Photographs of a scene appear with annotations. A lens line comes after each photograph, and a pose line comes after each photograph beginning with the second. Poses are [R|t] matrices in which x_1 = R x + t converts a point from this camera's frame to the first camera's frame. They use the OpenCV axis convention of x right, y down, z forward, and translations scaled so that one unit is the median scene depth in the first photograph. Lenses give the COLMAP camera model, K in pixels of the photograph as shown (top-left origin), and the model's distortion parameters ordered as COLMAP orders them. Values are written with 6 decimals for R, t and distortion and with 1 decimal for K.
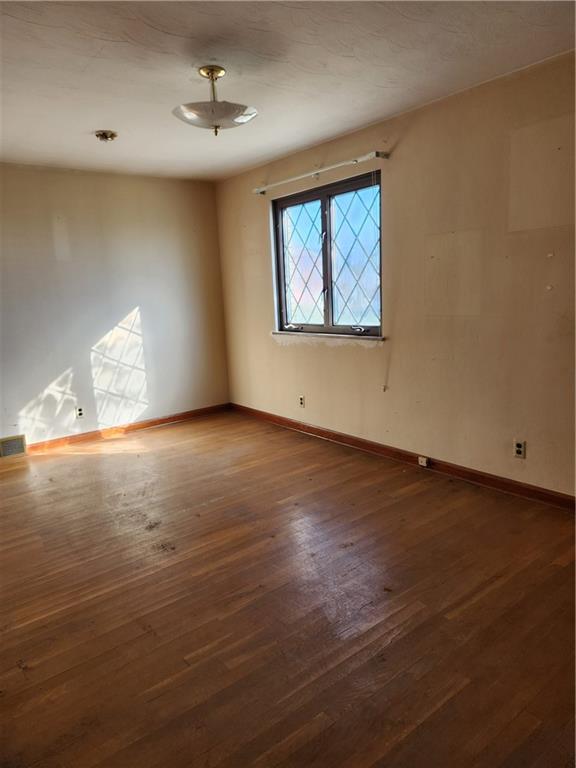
lens RADIAL K [[511.1, 0, 288.0], [0, 511.1, 384.0], [0, 0, 1]] dist [0.001260, 0.000327]
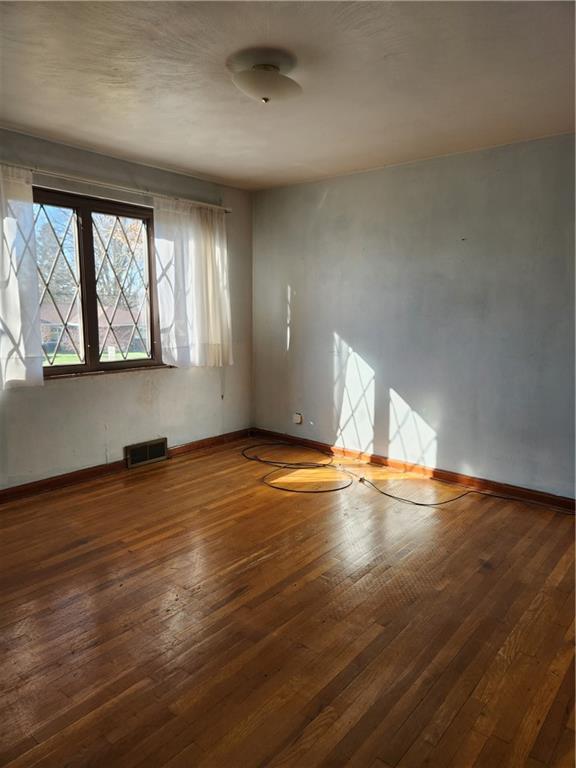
lens RADIAL K [[511.1, 0, 288.0], [0, 511.1, 384.0], [0, 0, 1]] dist [0.001260, 0.000327]
pose [[-0.216768, -0.069837, 0.973722, -0.847599], [0.203741, 0.972237, 0.115087, -0.124597], [-0.954726, 0.223335, -0.196521, 0.943273]]
